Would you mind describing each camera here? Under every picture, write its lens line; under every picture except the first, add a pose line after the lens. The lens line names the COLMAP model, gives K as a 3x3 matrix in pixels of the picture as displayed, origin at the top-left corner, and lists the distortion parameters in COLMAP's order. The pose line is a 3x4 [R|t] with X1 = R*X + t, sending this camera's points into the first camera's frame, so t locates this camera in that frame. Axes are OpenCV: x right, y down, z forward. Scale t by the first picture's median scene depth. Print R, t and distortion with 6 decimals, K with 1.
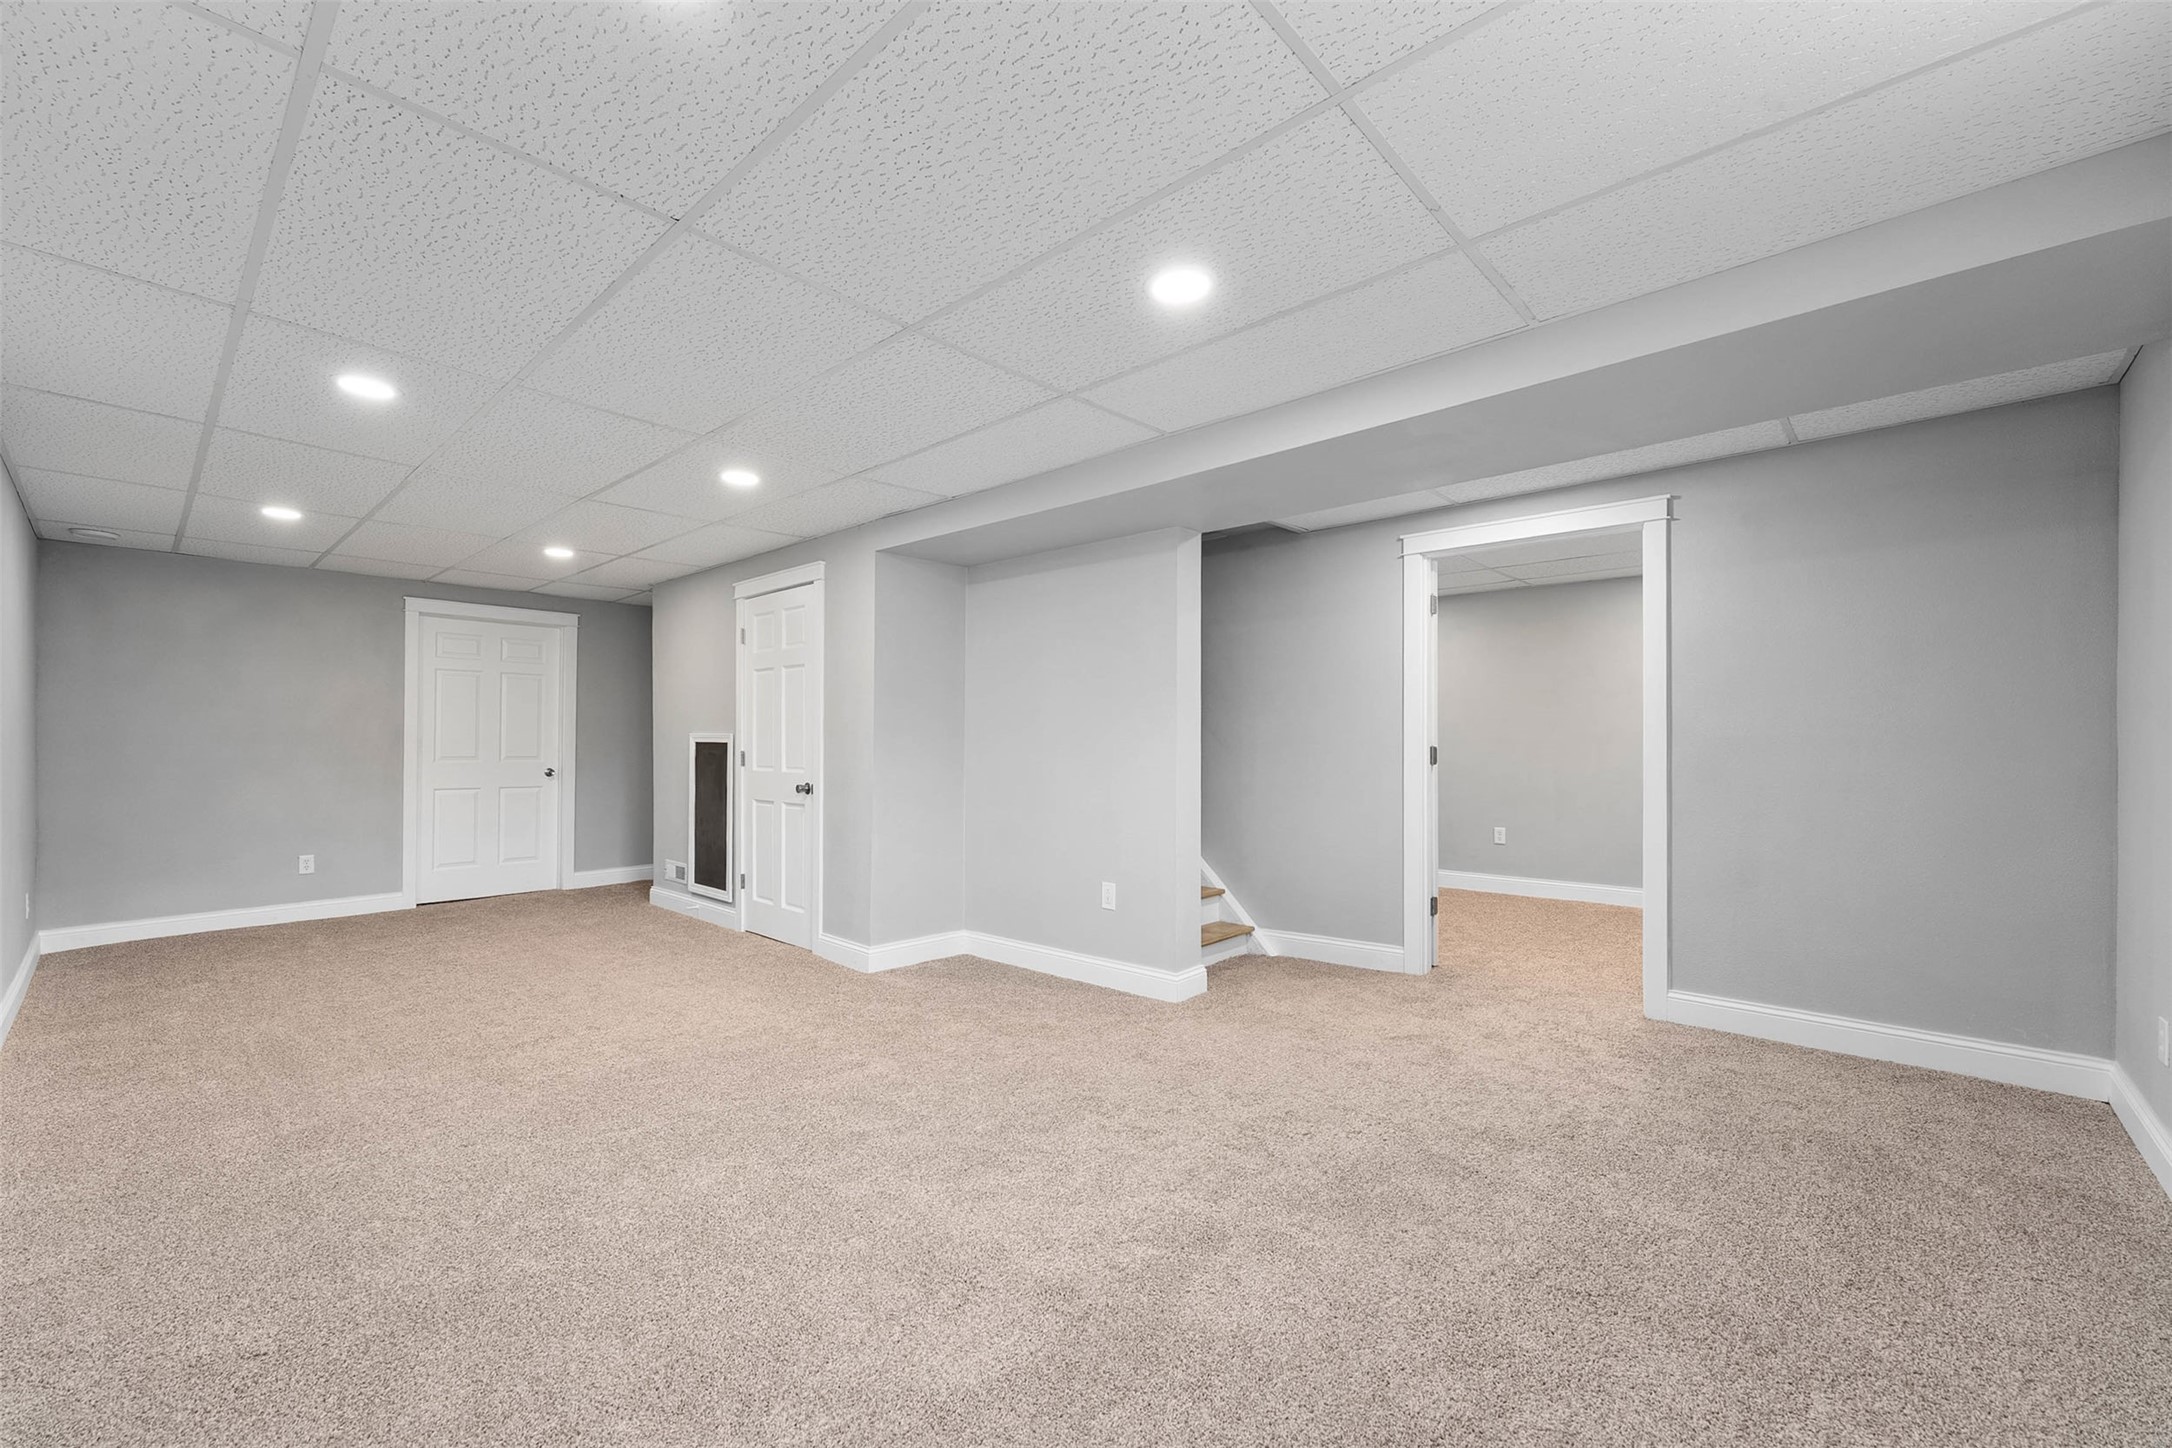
lens RADIAL K [[882.1, 0, 1079.1], [0, 882.1, 729.2], [0, 0, 1]] dist [-0.000090, -0.001080]
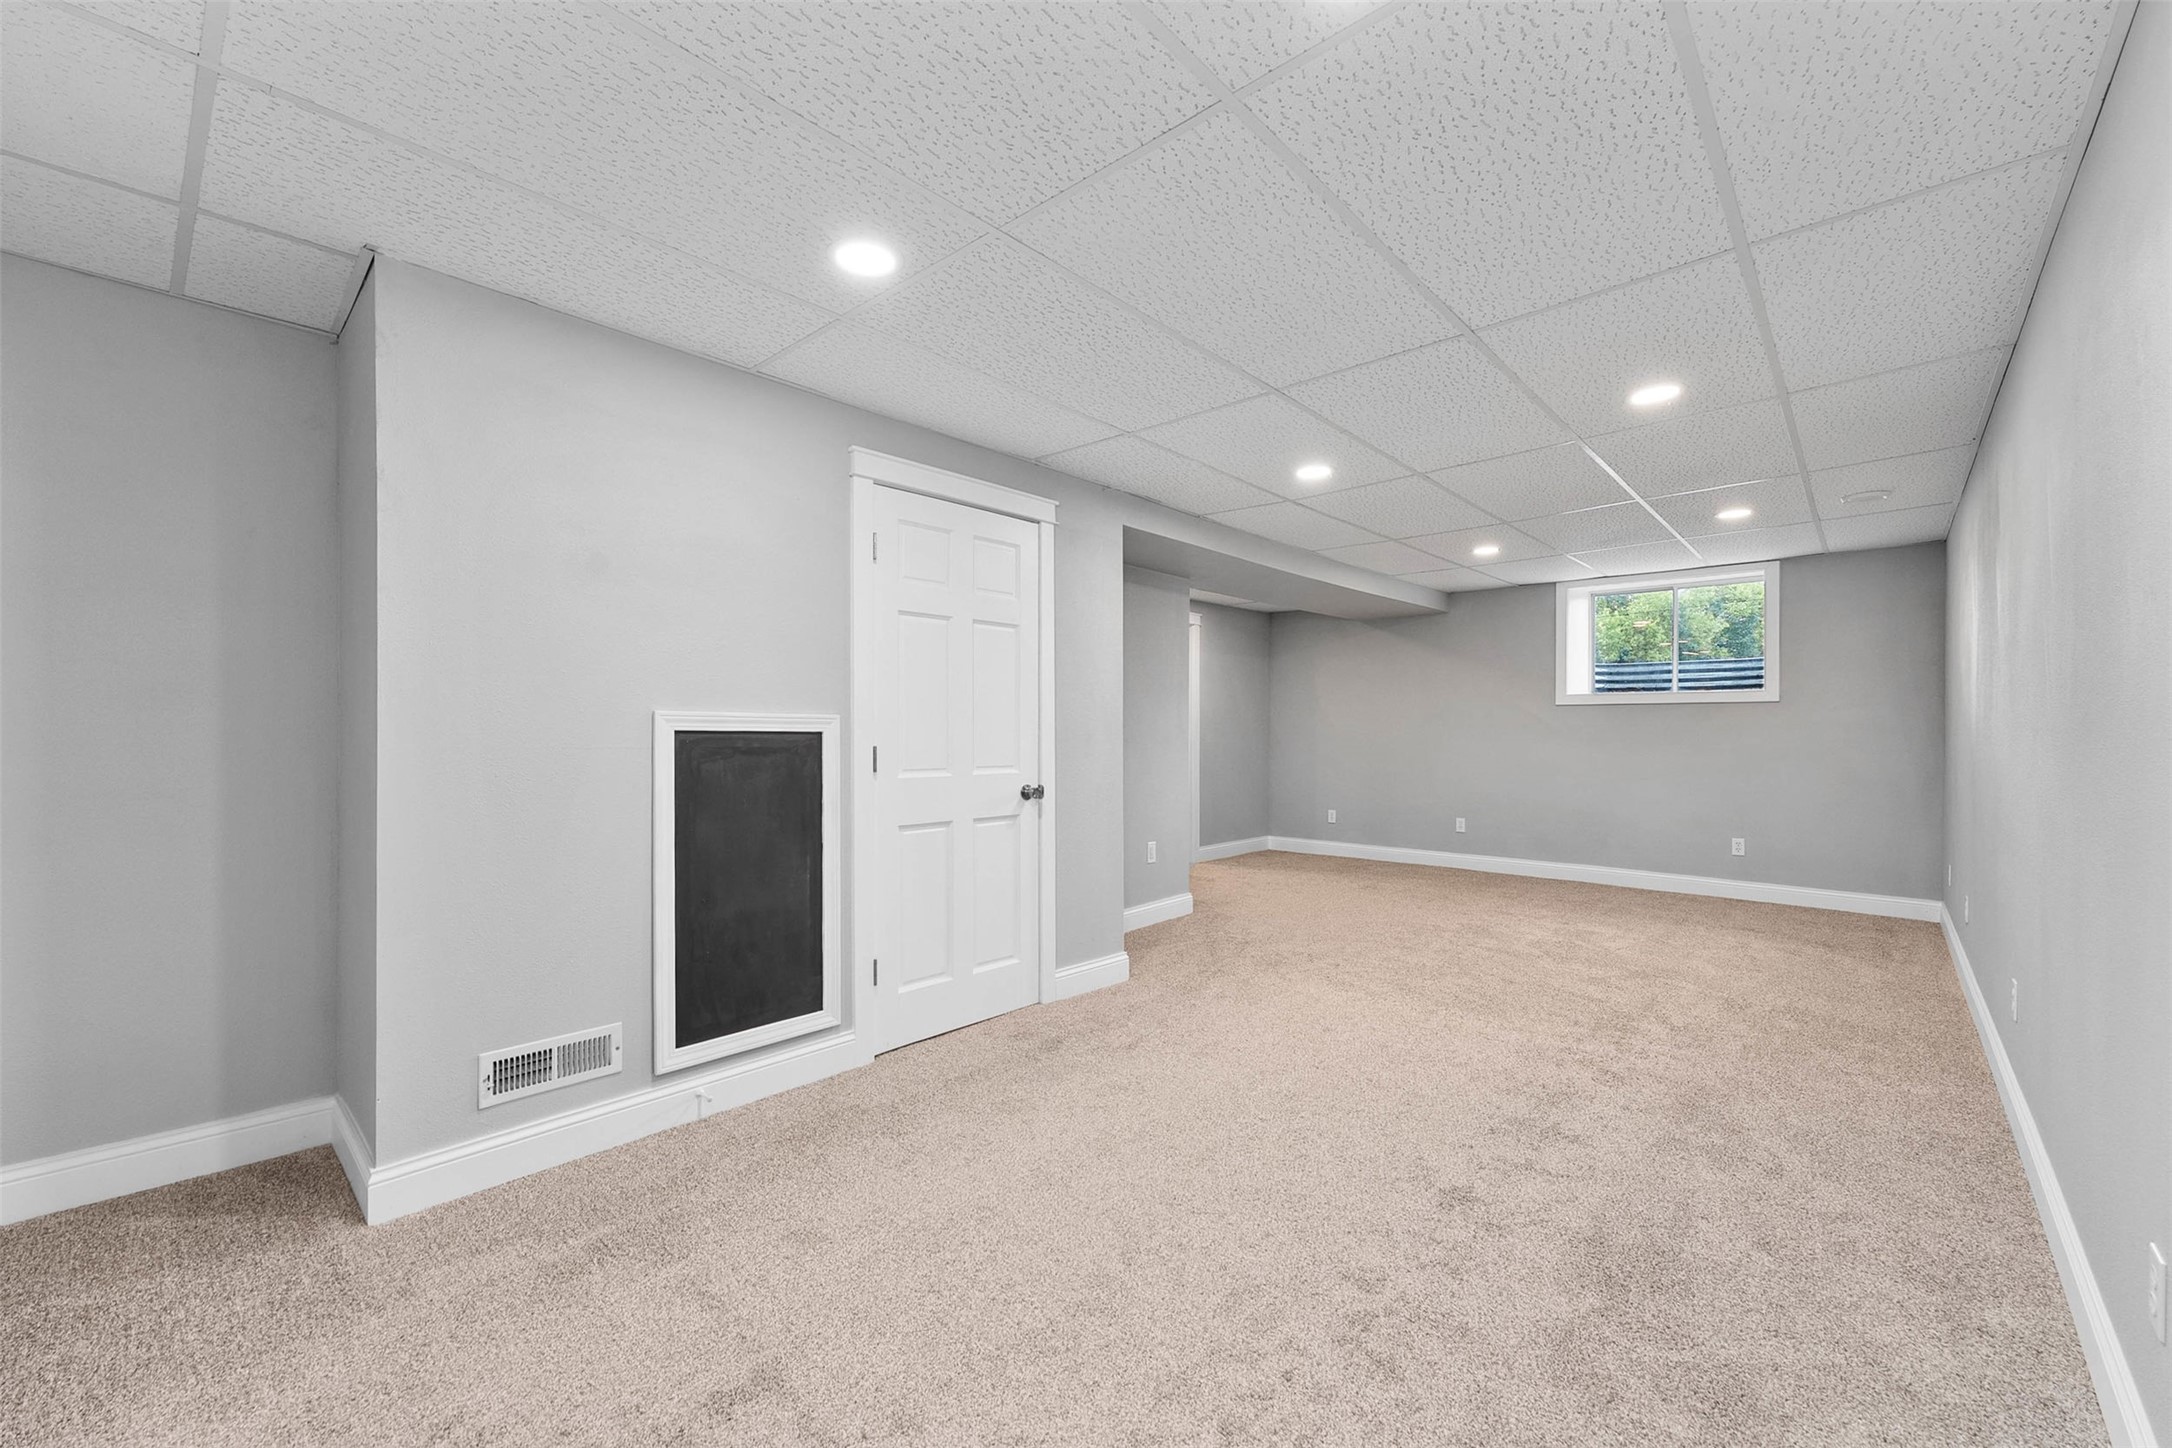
lens RADIAL K [[882.1, 0, 1046.8], [0, 882.1, 736.0], [0, 0, 1]] dist [-0.000090, -0.001080]
pose [[0.004630, -0.007990, 0.999957, -1.250566], [-0.012814, 0.999885, 0.008049, 0.014763], [-0.999907, -0.012851, 0.004527, 1.155771]]
